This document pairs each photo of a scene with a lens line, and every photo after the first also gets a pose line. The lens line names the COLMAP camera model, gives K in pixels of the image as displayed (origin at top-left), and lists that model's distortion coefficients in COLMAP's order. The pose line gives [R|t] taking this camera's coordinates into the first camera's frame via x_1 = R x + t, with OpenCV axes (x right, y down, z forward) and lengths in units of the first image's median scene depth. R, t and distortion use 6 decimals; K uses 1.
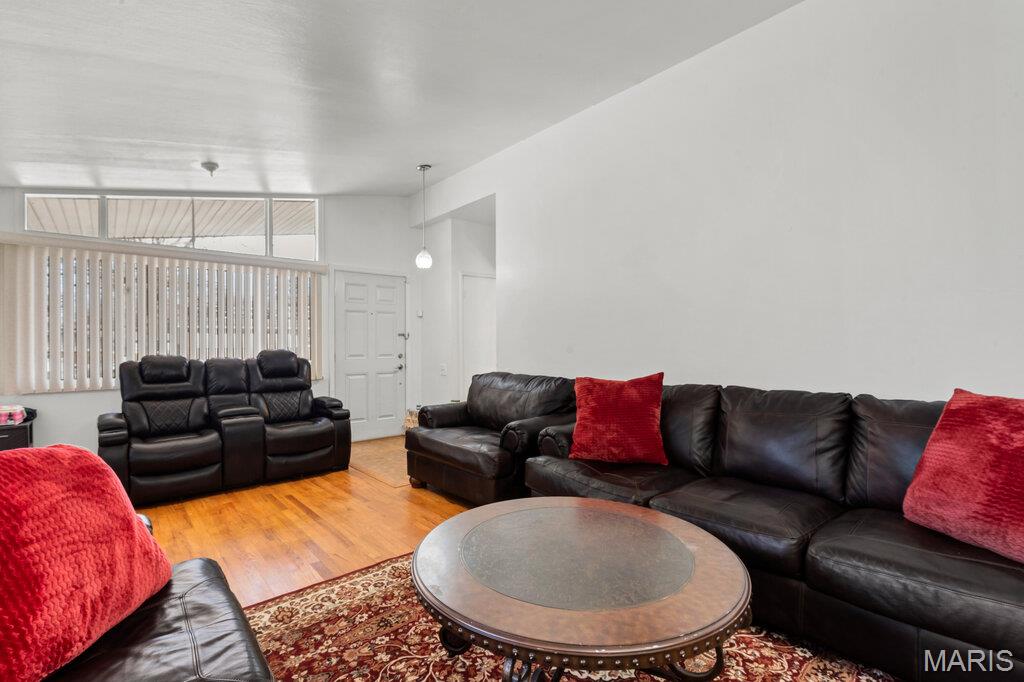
lens RADIAL K [[467.0, 0, 509.5], [0, 467.0, 342.7], [0, 0, 1]] dist [-0.003852, 0.000021]
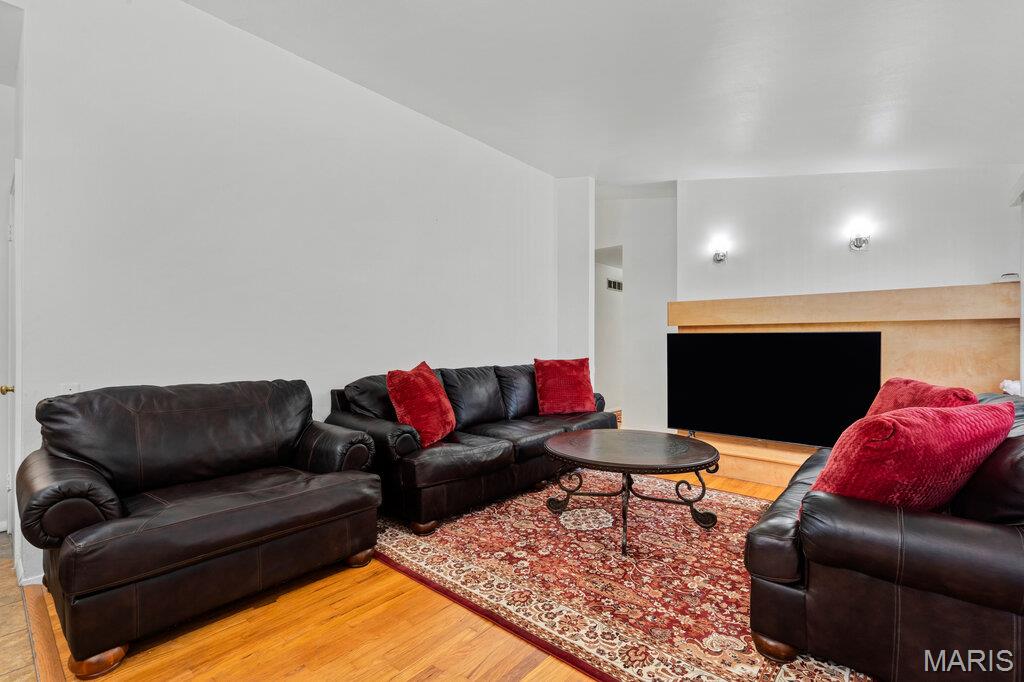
lens RADIAL K [[467.0, 0, 506.1], [0, 467.0, 342.0], [0, 0, 1]] dist [-0.003852, 0.000021]
pose [[-0.148929, 0.006813, 0.988824, -0.717950], [-0.002202, 0.999971, -0.007222, 0.017422], [-0.988845, -0.003253, -0.148910, 0.762390]]
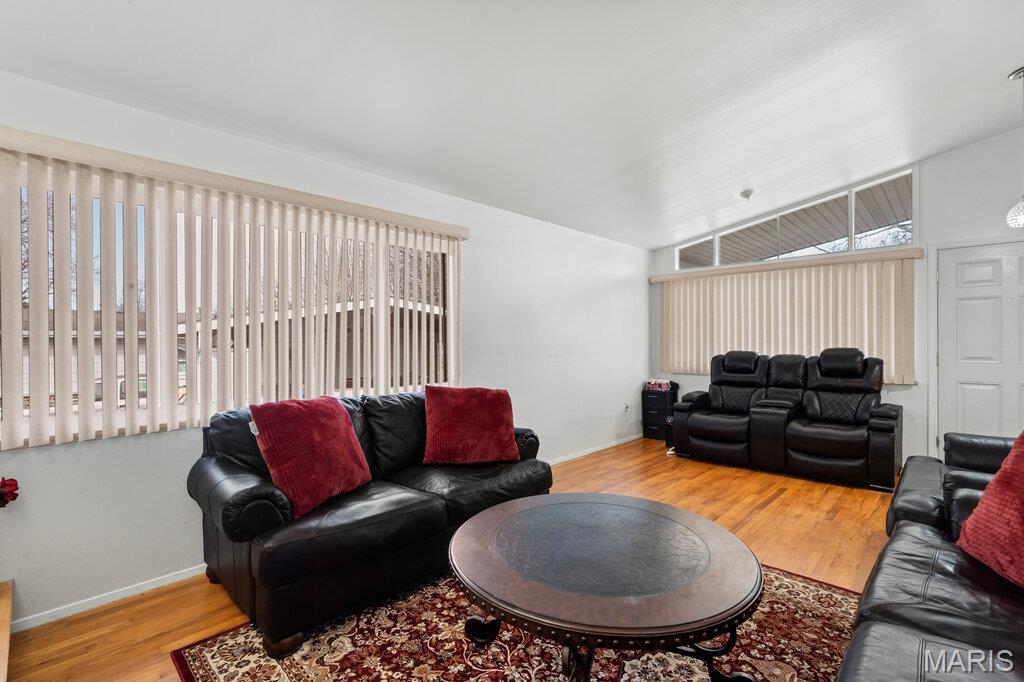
lens RADIAL K [[467.0, 0, 509.0], [0, 467.0, 340.7], [0, 0, 1]] dist [-0.003852, 0.000021]
pose [[0.091012, 0.005997, -0.995832, 0.521274], [0.007310, 0.999951, 0.006690, -0.016068], [0.995823, -0.007888, 0.090964, 0.299009]]
